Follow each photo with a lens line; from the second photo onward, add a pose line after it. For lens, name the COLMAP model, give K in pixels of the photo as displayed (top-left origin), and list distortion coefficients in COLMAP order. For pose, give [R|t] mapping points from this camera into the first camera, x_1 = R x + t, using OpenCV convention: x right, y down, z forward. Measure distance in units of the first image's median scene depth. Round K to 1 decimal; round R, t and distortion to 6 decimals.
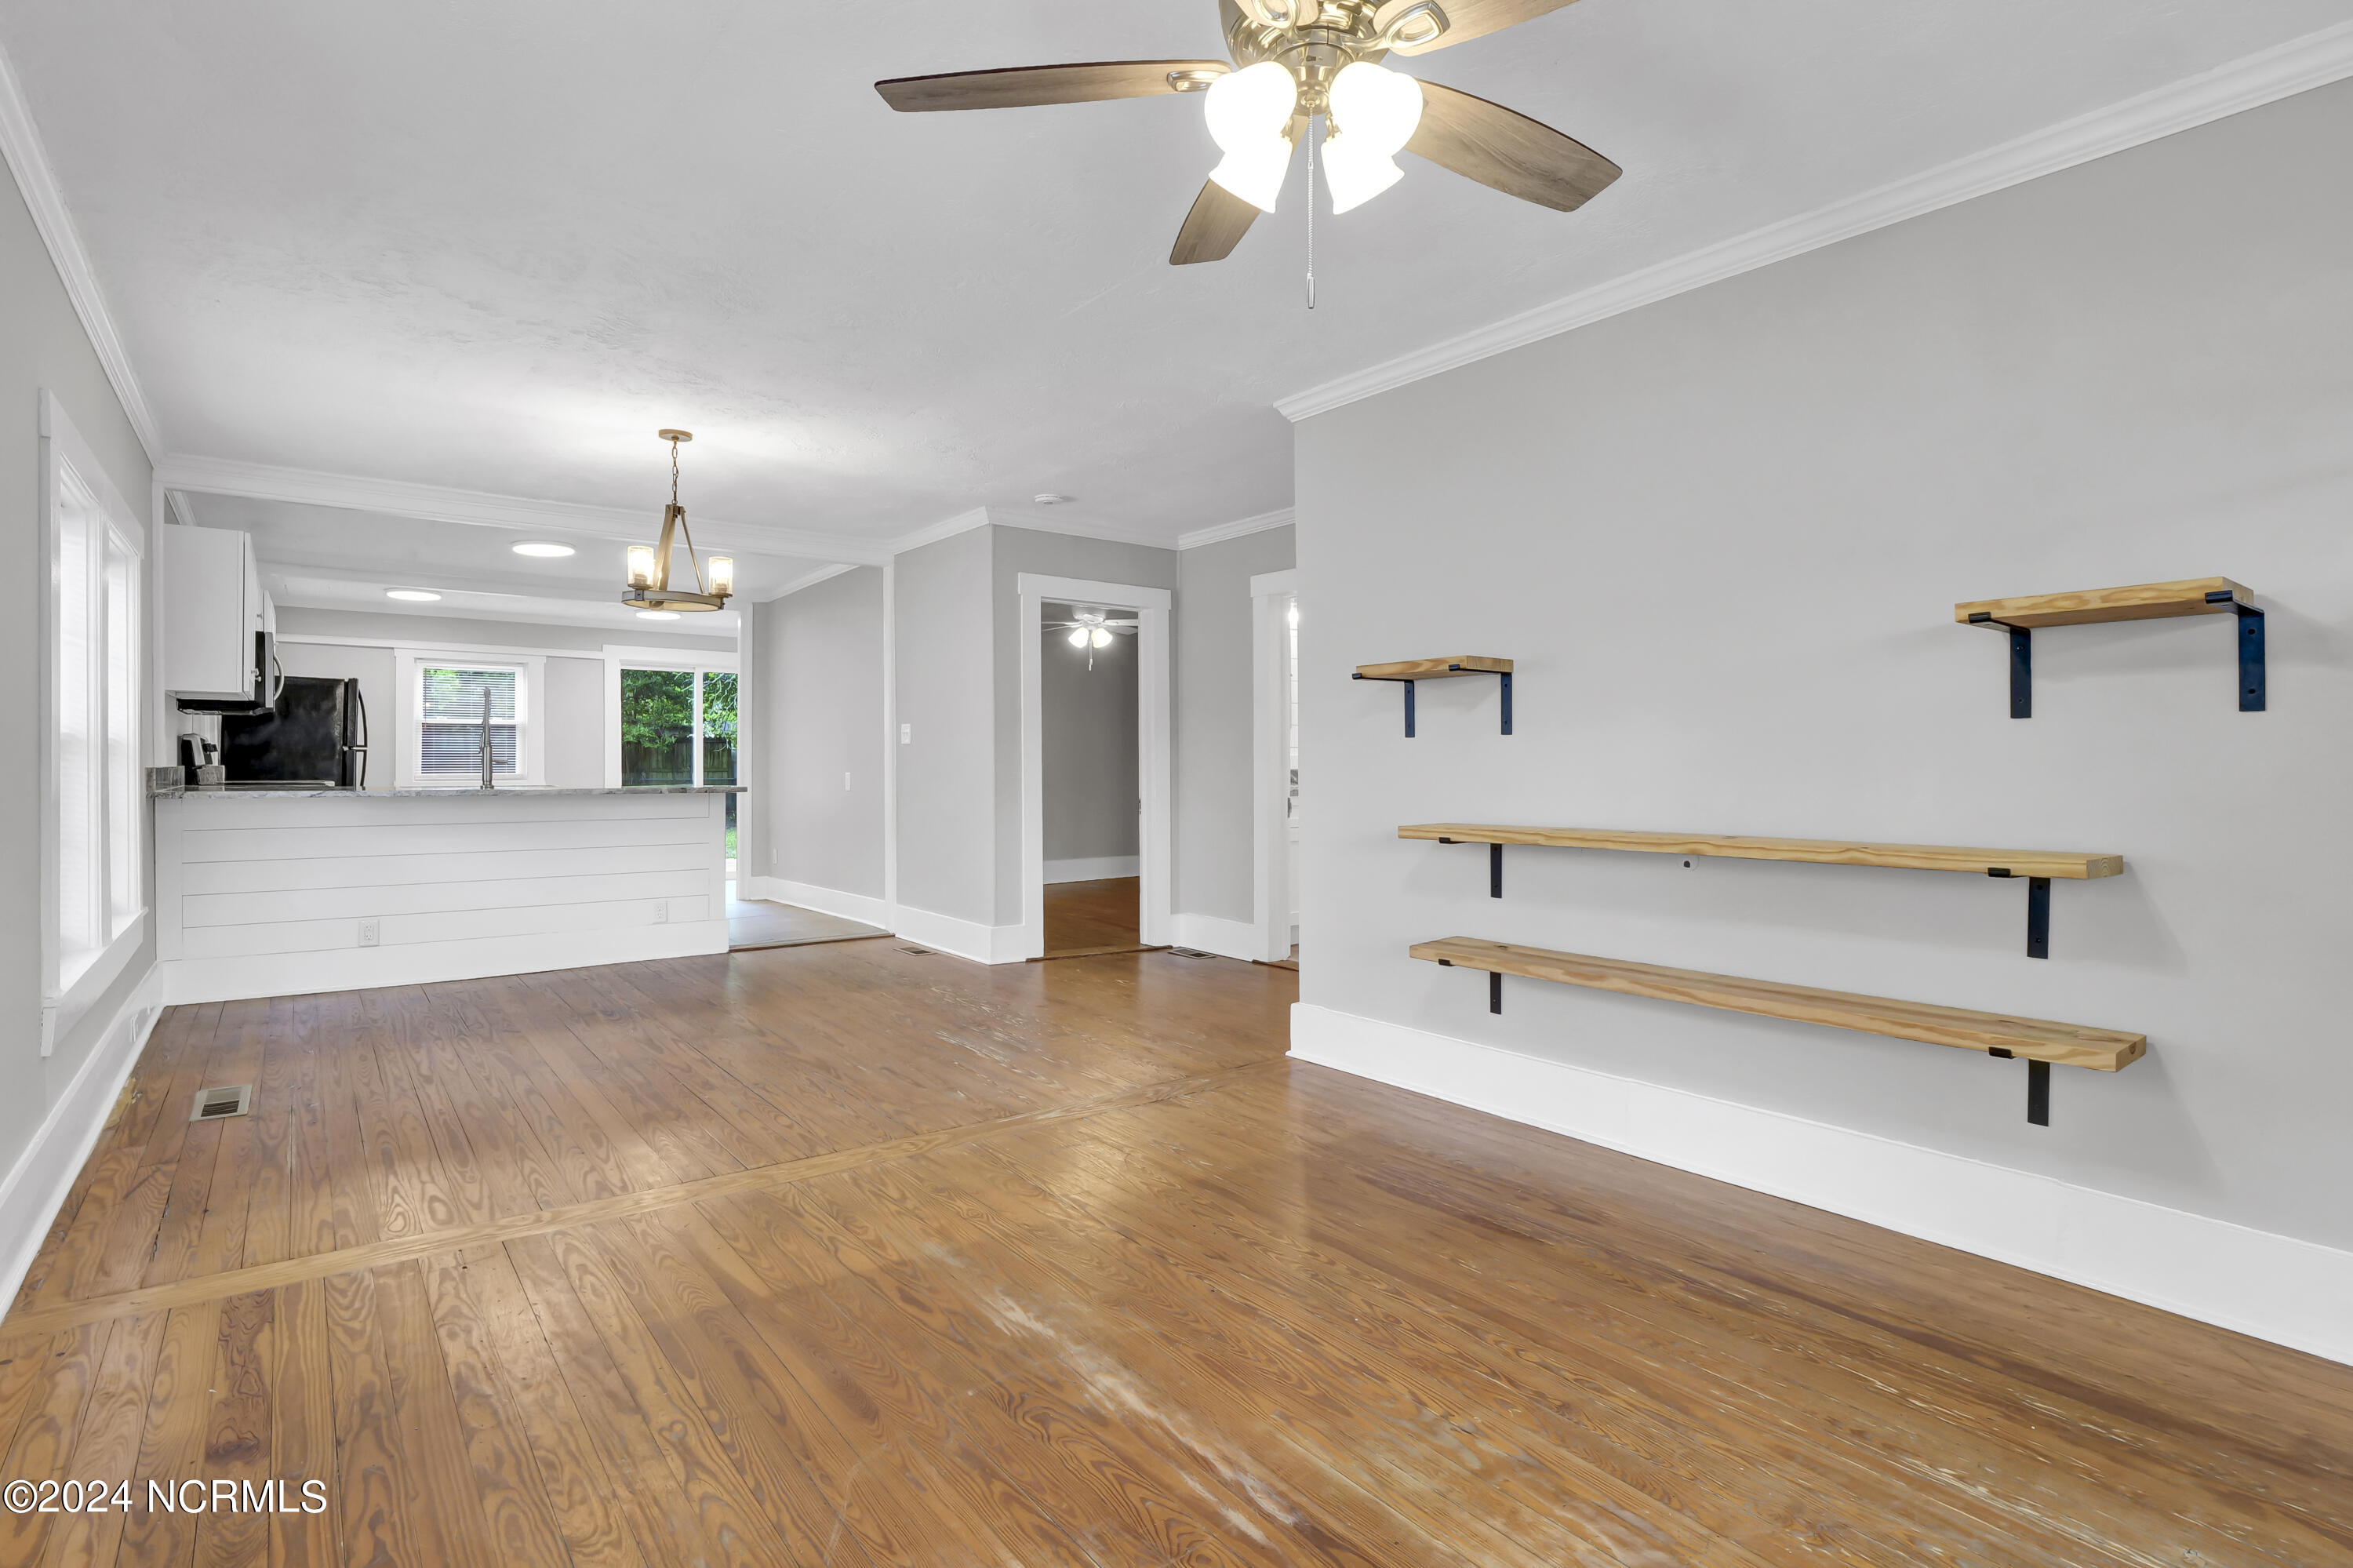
lens RADIAL K [[1138.0, 0, 1144.0], [0, 1138.0, 760.8], [0, 0, 1]] dist [-0.010365, -0.001566]
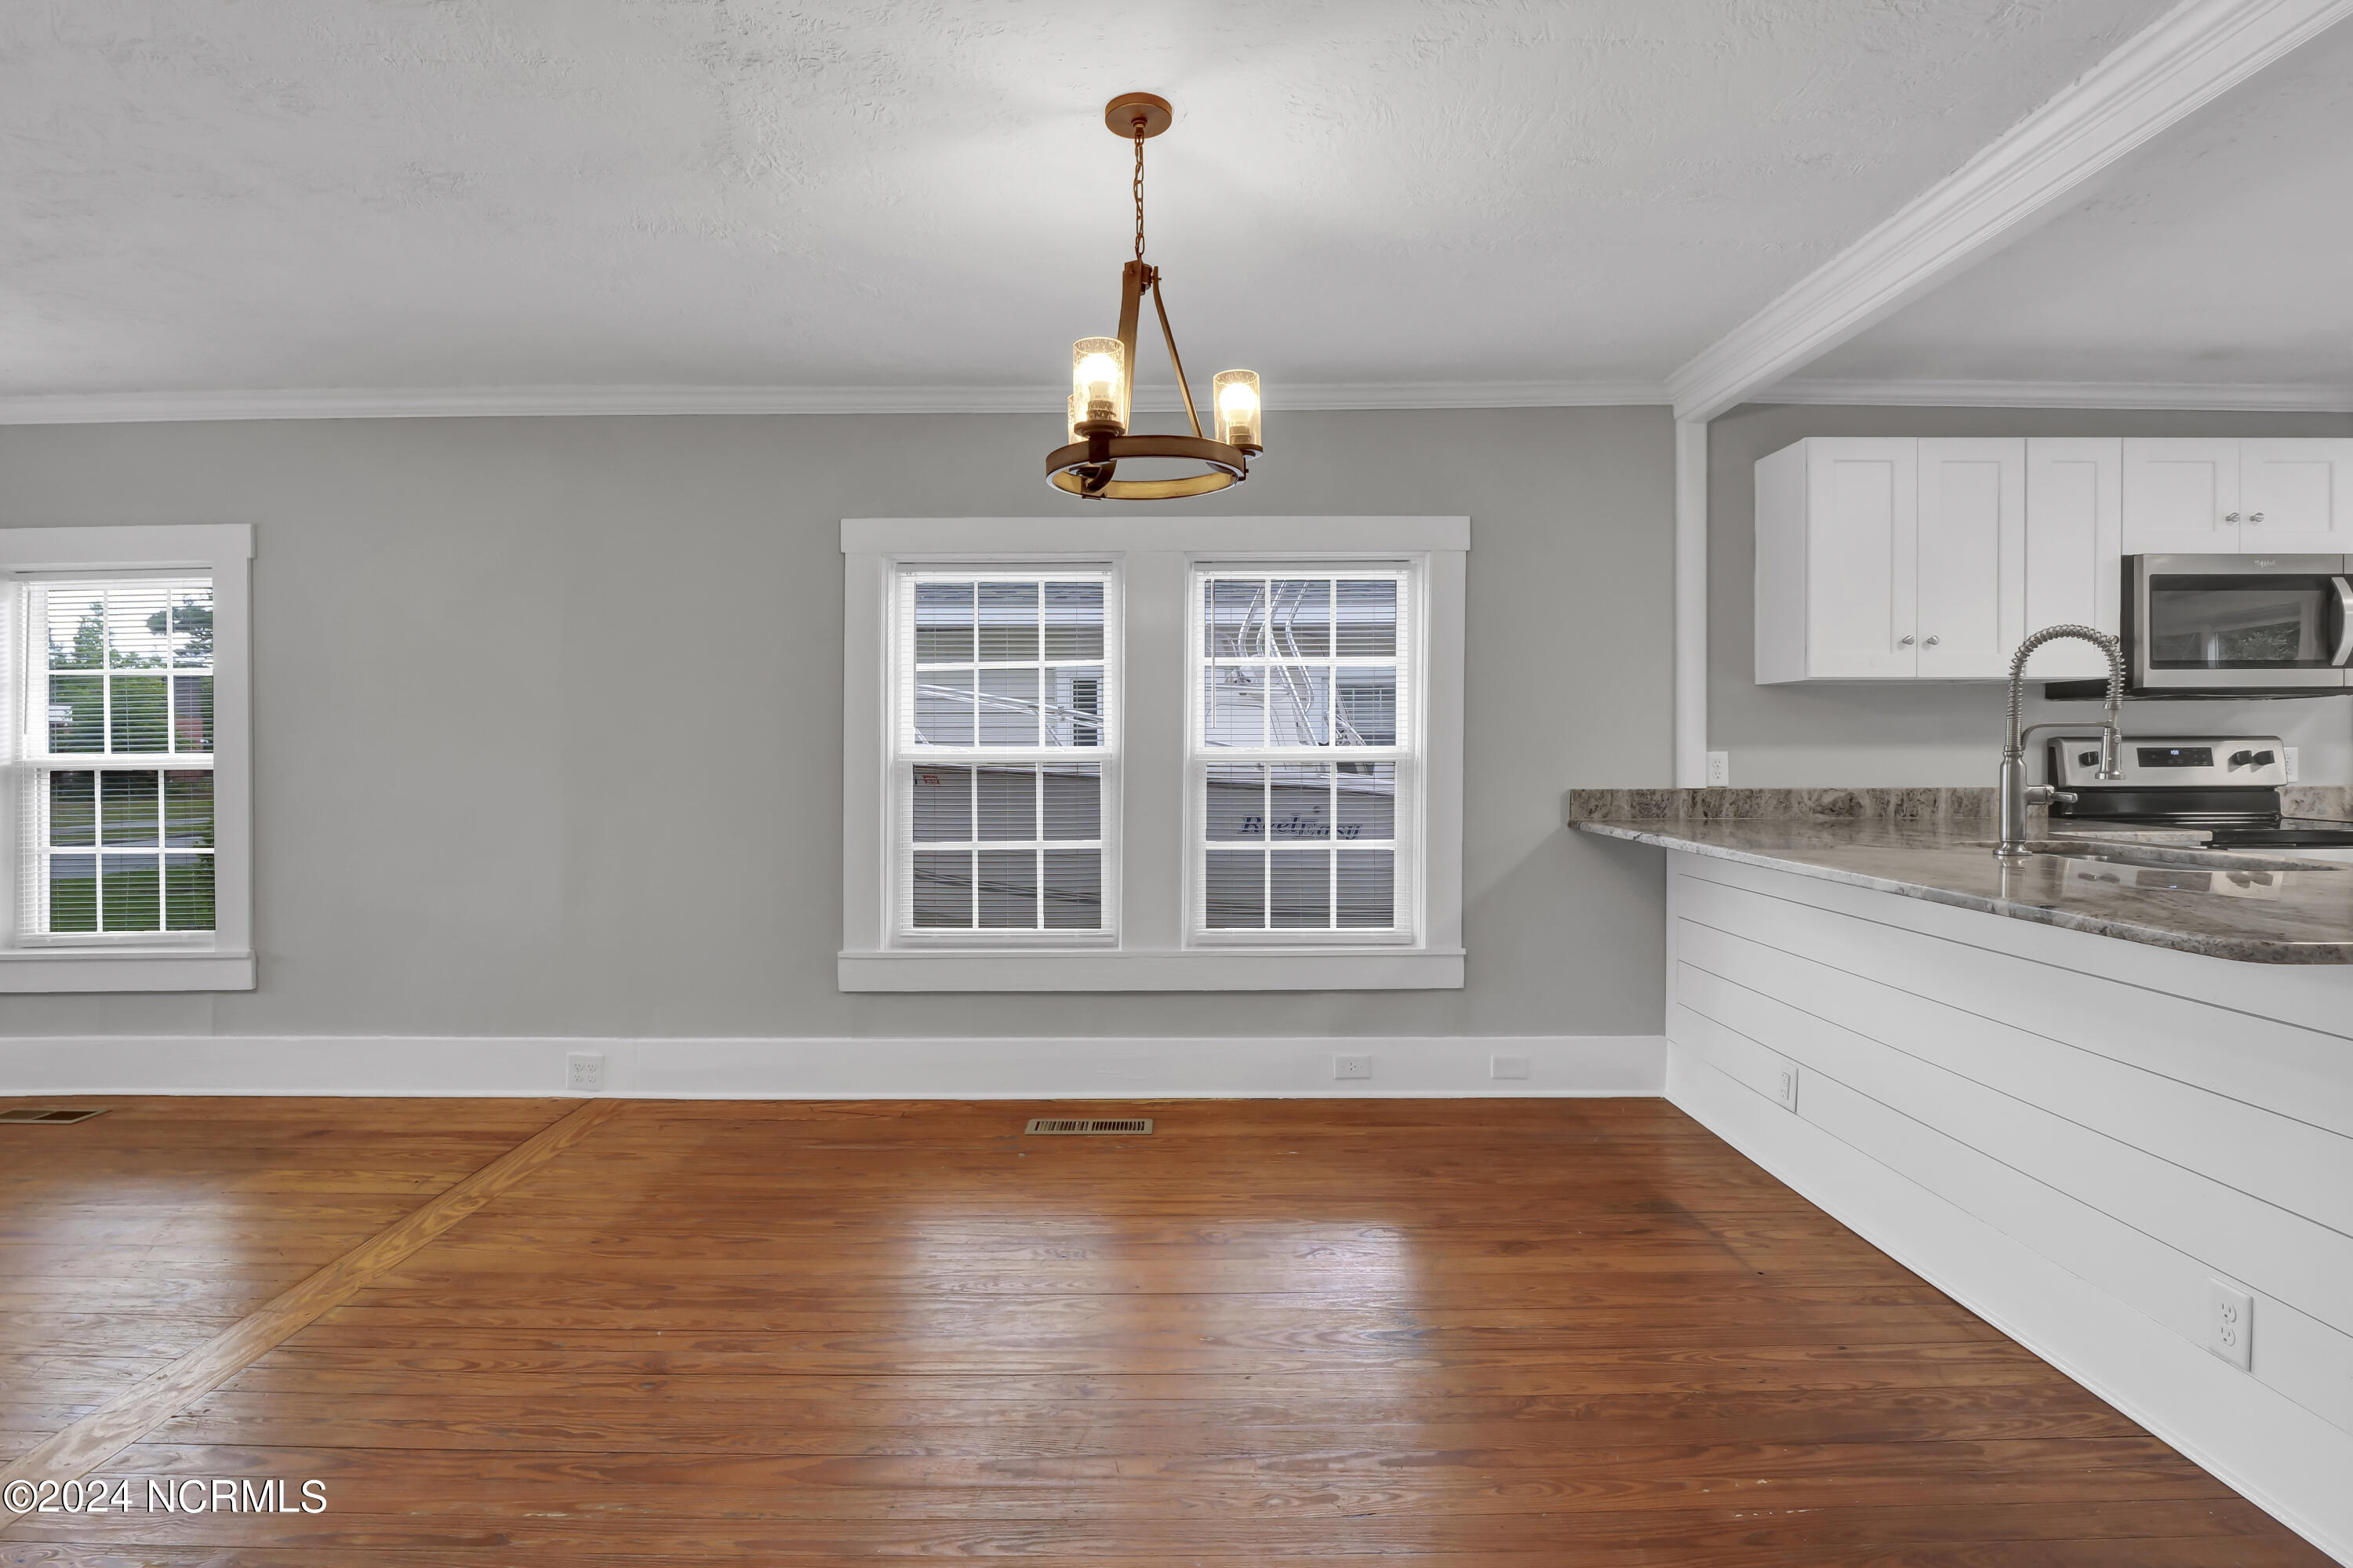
lens RADIAL K [[1189.3, 0, 1214.4], [0, 1189.3, 761.8], [0, 0, 1]] dist [-0.021109, 0.001957]
pose [[-0.589183, 0.009289, -0.807946, -0.052961], [0.001819, 0.999947, 0.010170, -0.040565], [0.807997, 0.004523, -0.589169, 2.377572]]
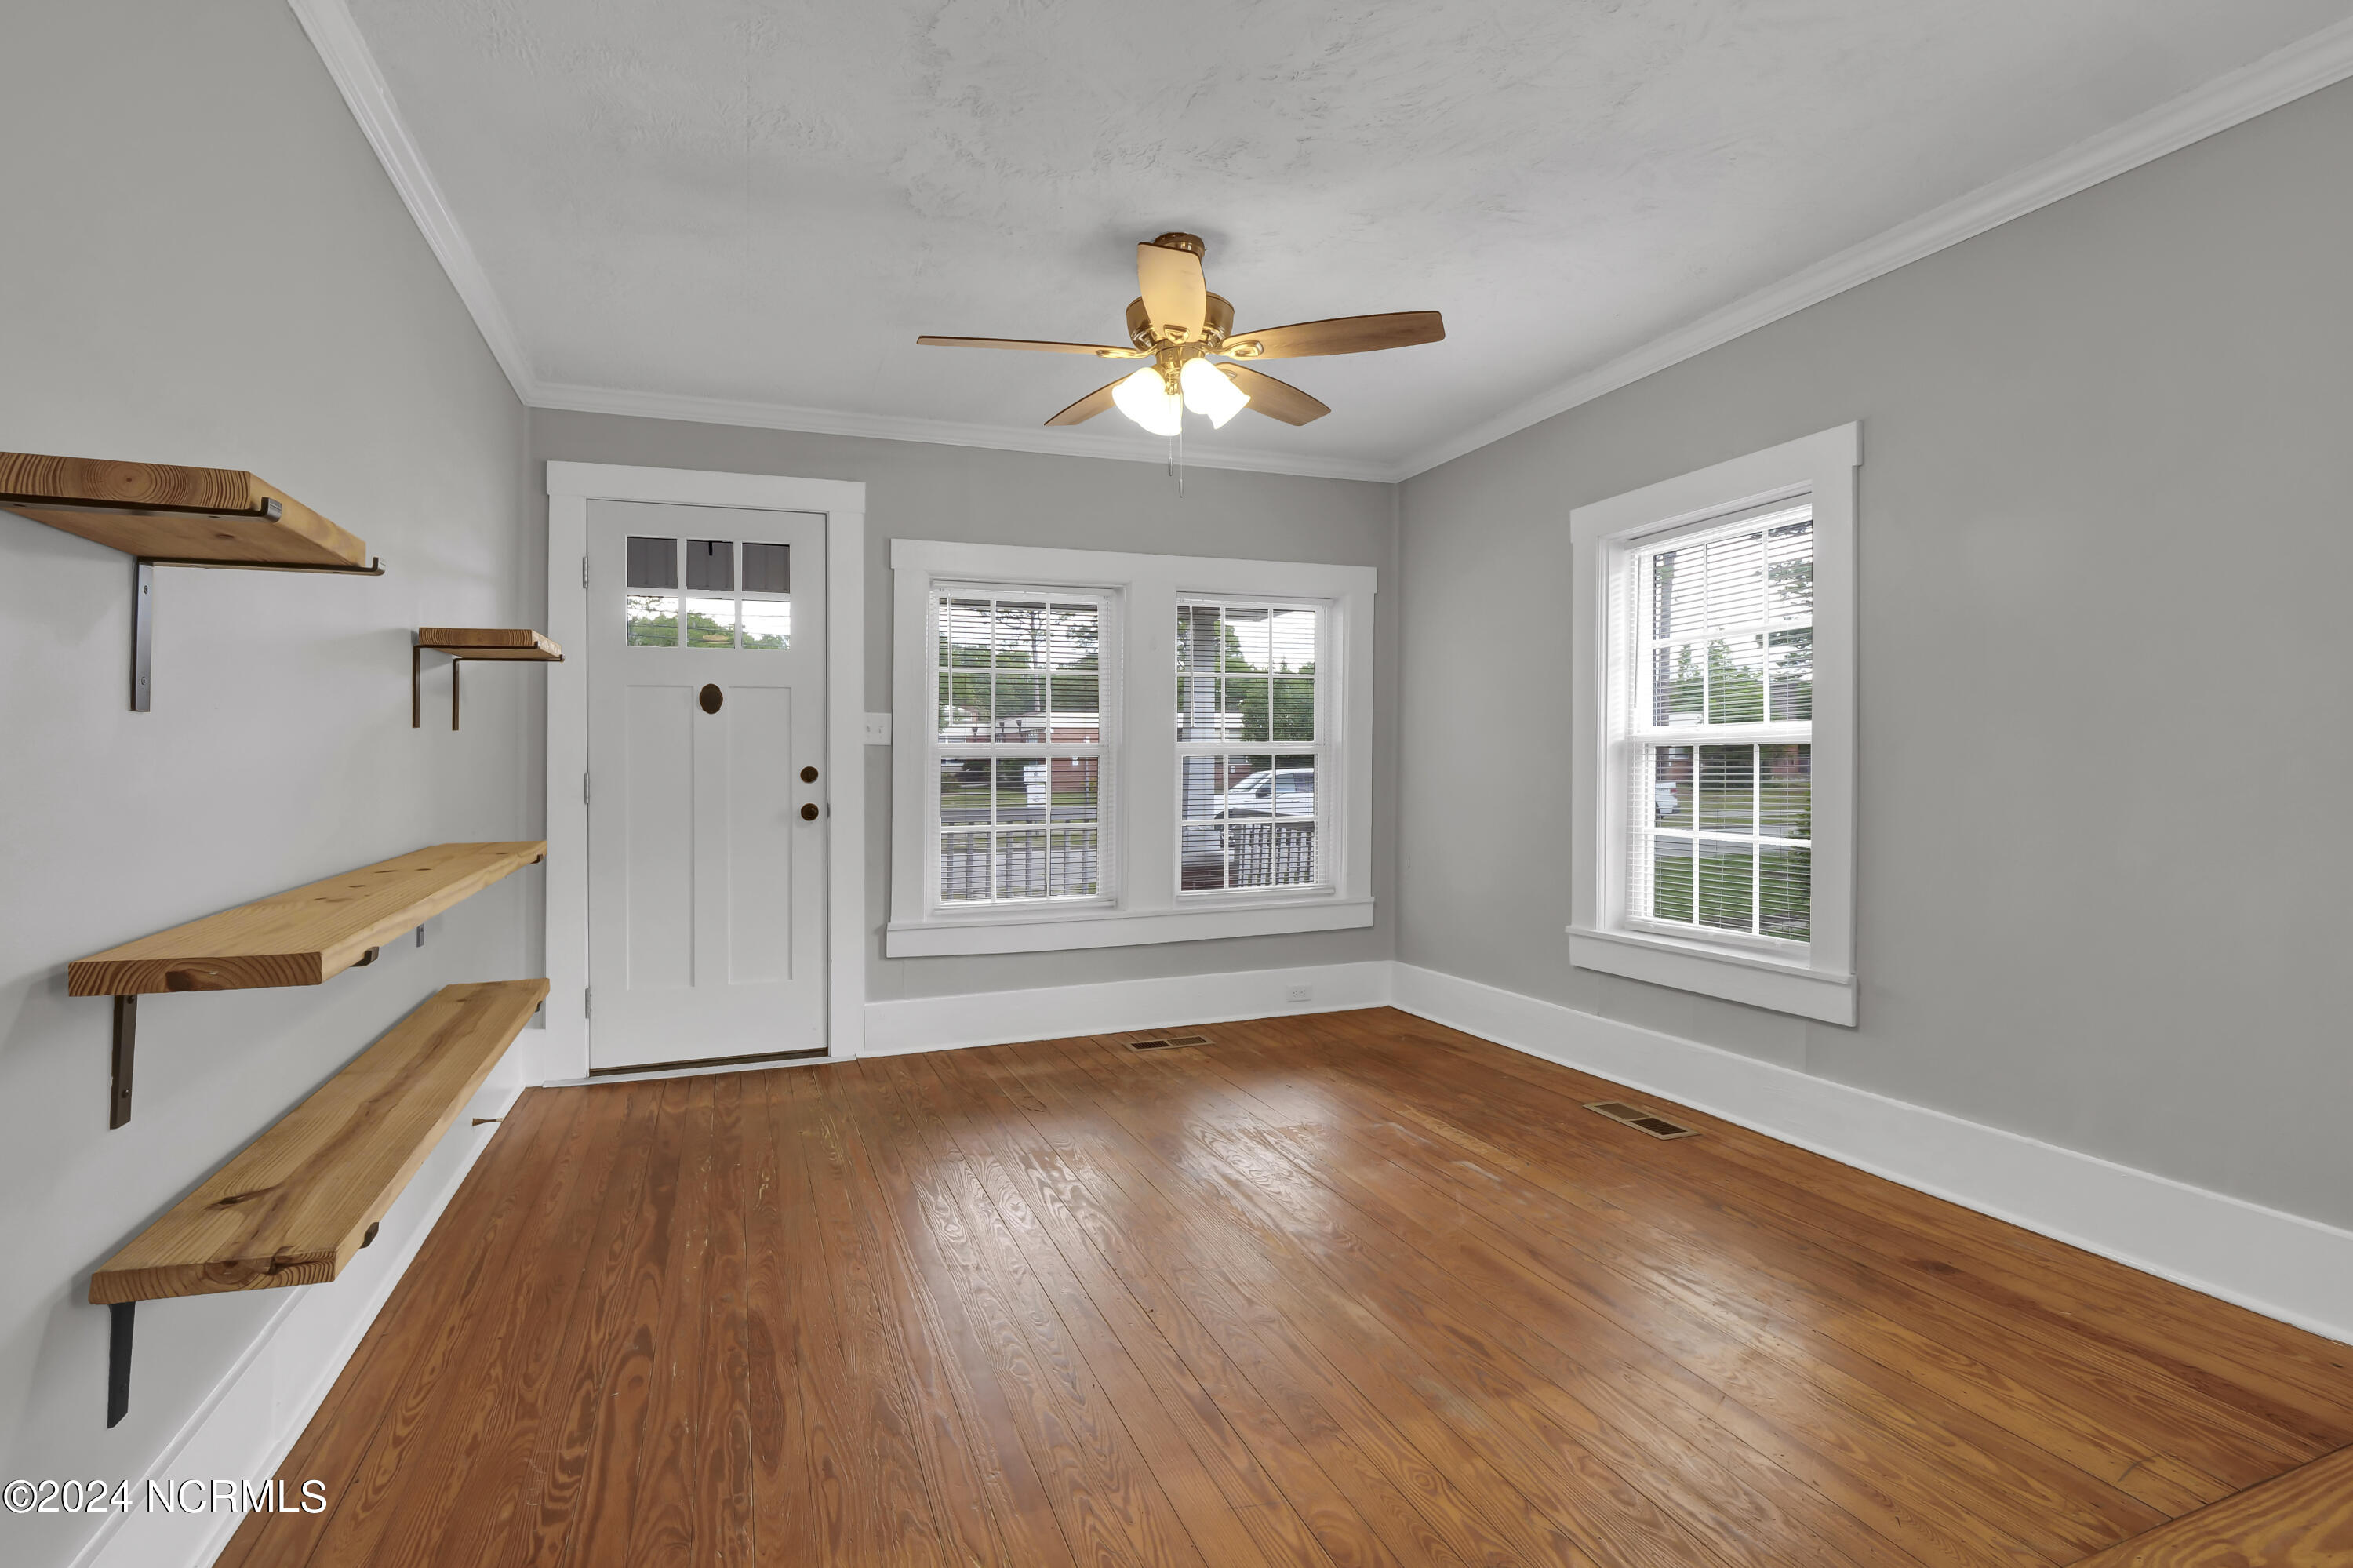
lens RADIAL K [[1151.5, 0, 1160.4], [0, 1151.5, 767.6], [0, 0, 1]] dist [-0.009604, -0.000321]
pose [[-0.960949, 0.001454, 0.276720, -0.198422], [0.003976, 0.999956, 0.008553, -0.003834], [-0.276695, 0.009319, -0.960912, 1.756488]]
